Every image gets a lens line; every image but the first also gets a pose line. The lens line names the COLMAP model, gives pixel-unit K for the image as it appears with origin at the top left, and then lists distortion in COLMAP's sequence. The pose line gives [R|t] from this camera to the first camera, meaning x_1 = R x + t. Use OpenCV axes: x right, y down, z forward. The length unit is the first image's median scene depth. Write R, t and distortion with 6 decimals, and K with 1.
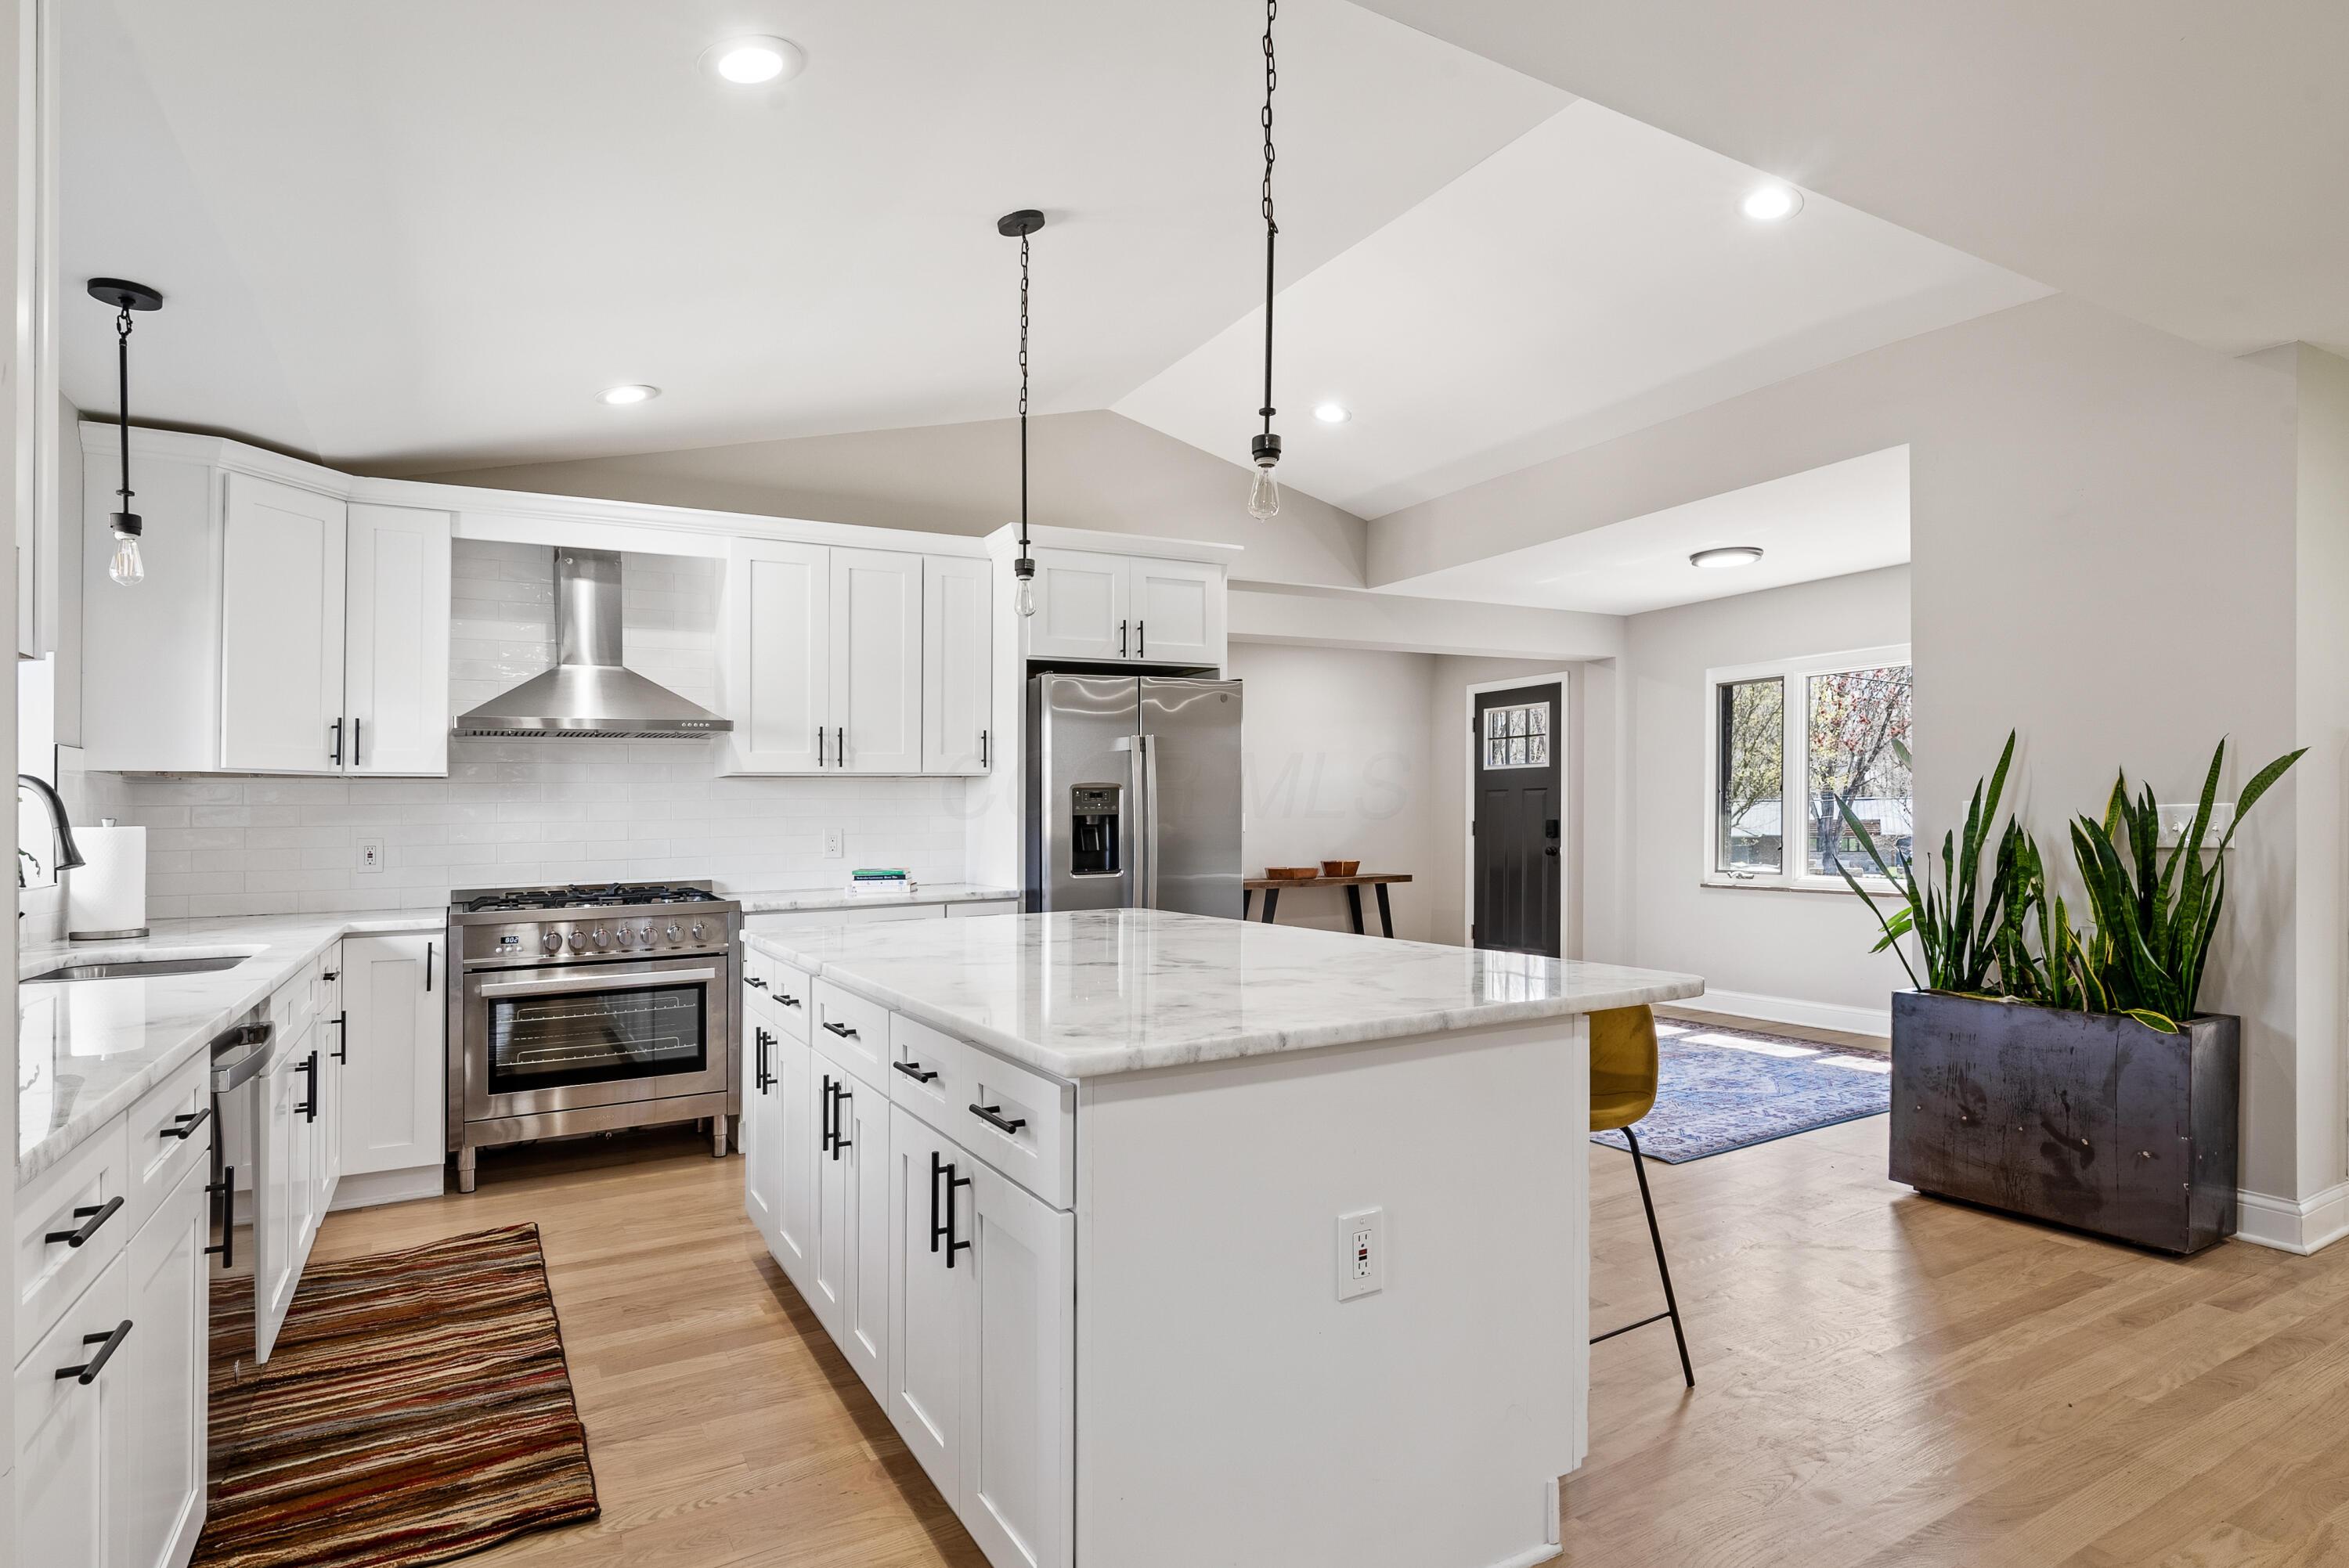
lens RADIAL K [[1271.5, 0, 1164.4], [0, 1271.5, 797.4], [0, 0, 1]] dist [0.007445, 0.003690]
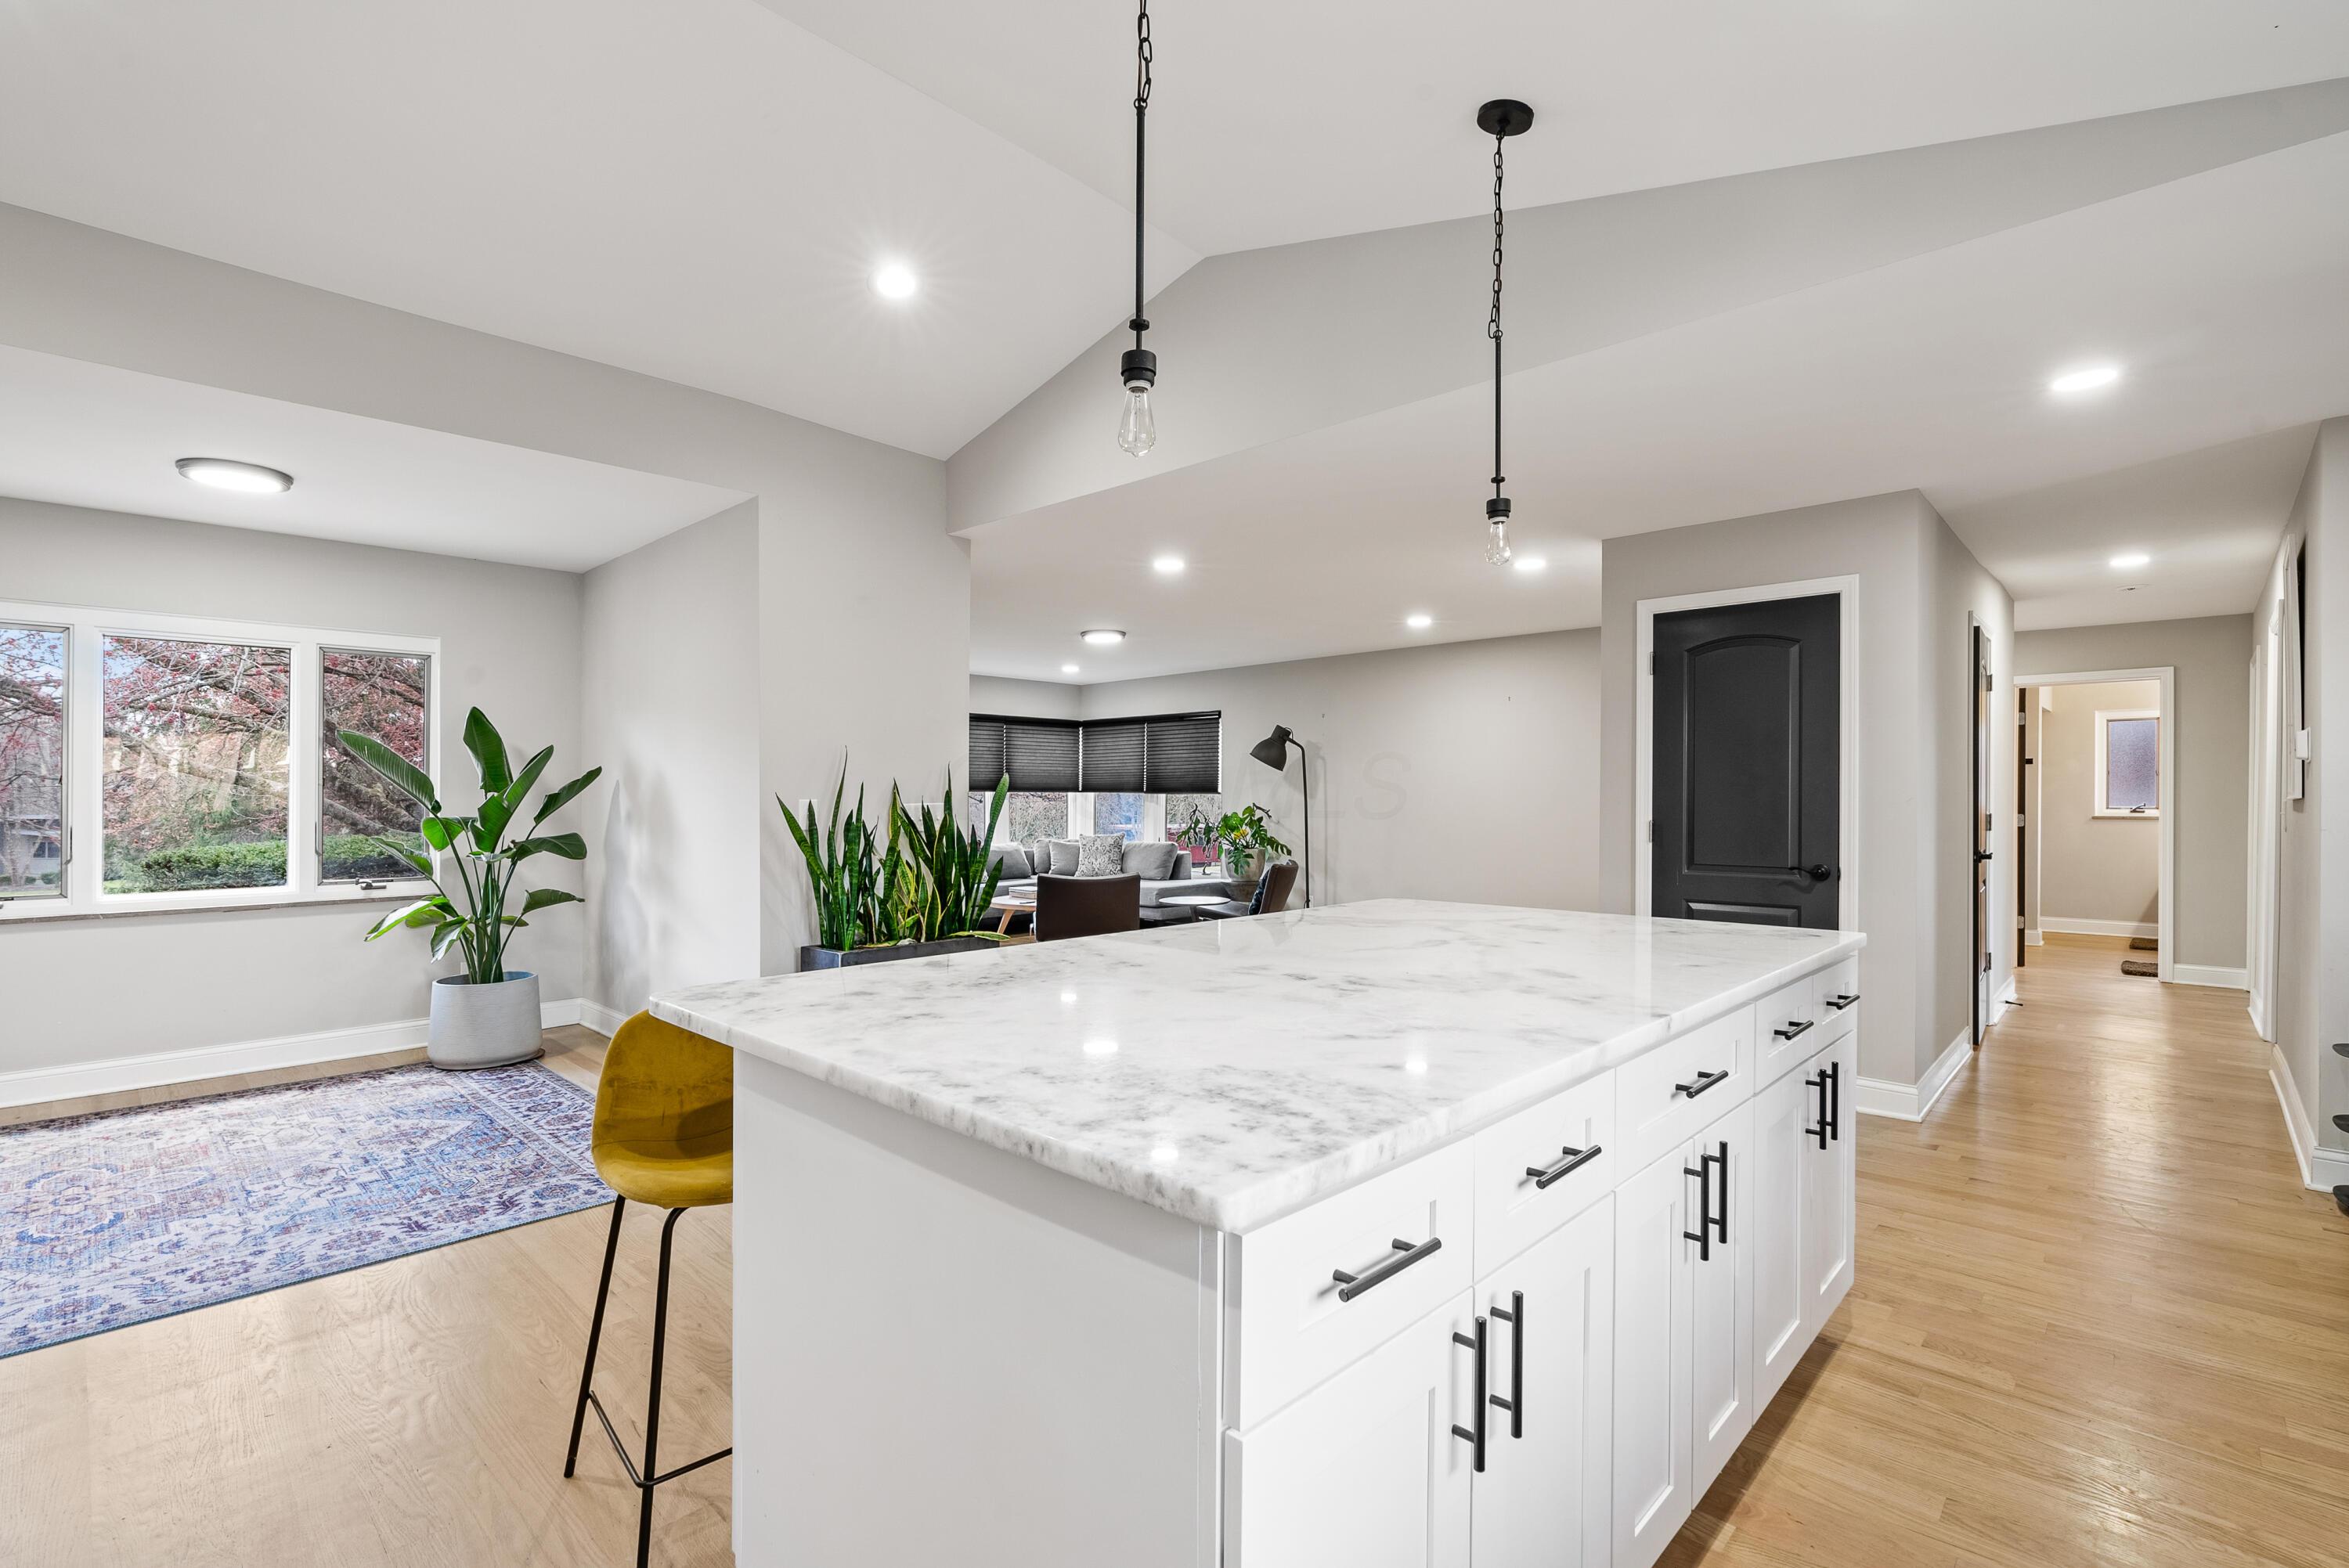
lens RADIAL K [[1055.6, 0, 1173.1], [0, 1055.6, 776.9], [0, 0, 1]] dist [-0.007641, 0.001903]
pose [[-0.290075, 0.026980, 0.956623, -0.465063], [-0.008206, 0.999496, -0.030677, 0.010930], [-0.956969, -0.016749, -0.289707, 0.893266]]
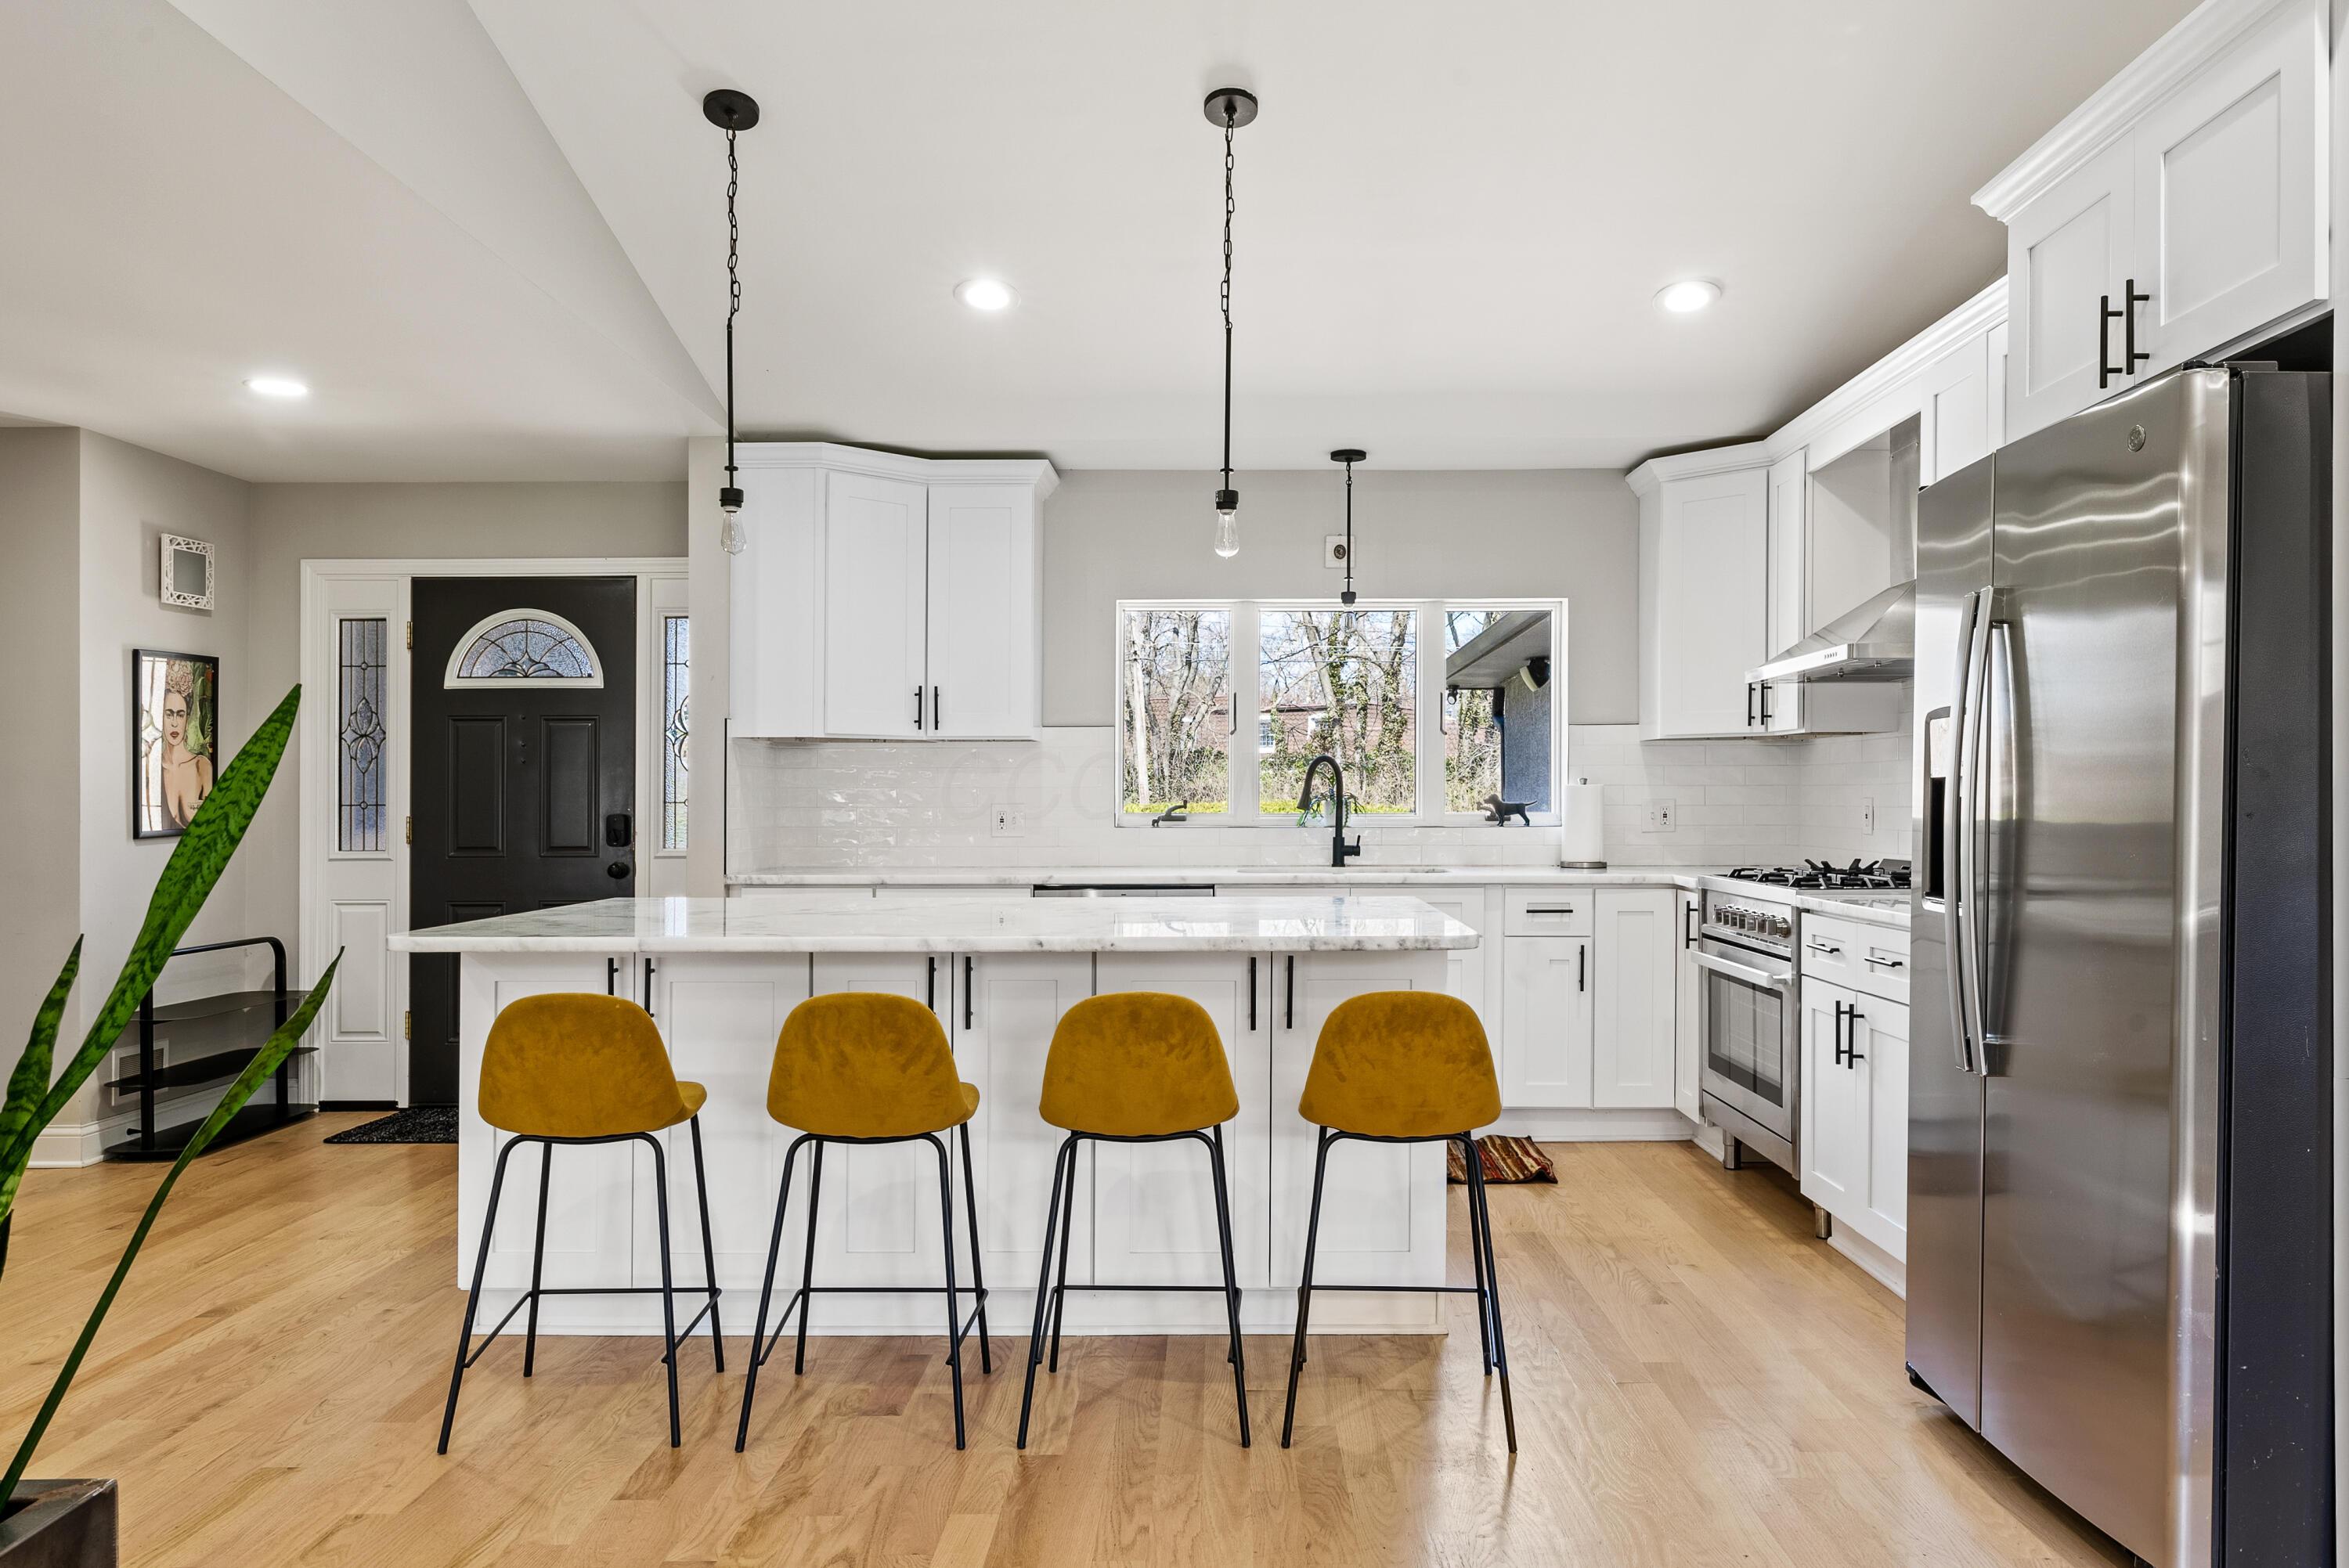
lens RADIAL K [[1616.4, 0, 1214.3], [0, 1616.4, 850.5], [0, 0, 1]] dist [0.000468, 0.002364]
pose [[-0.496139, 0.043828, -0.867136, 0.669085], [0.020262, 0.999038, 0.038901, 0.013231], [0.868007, 0.001730, -0.496549, 1.207933]]
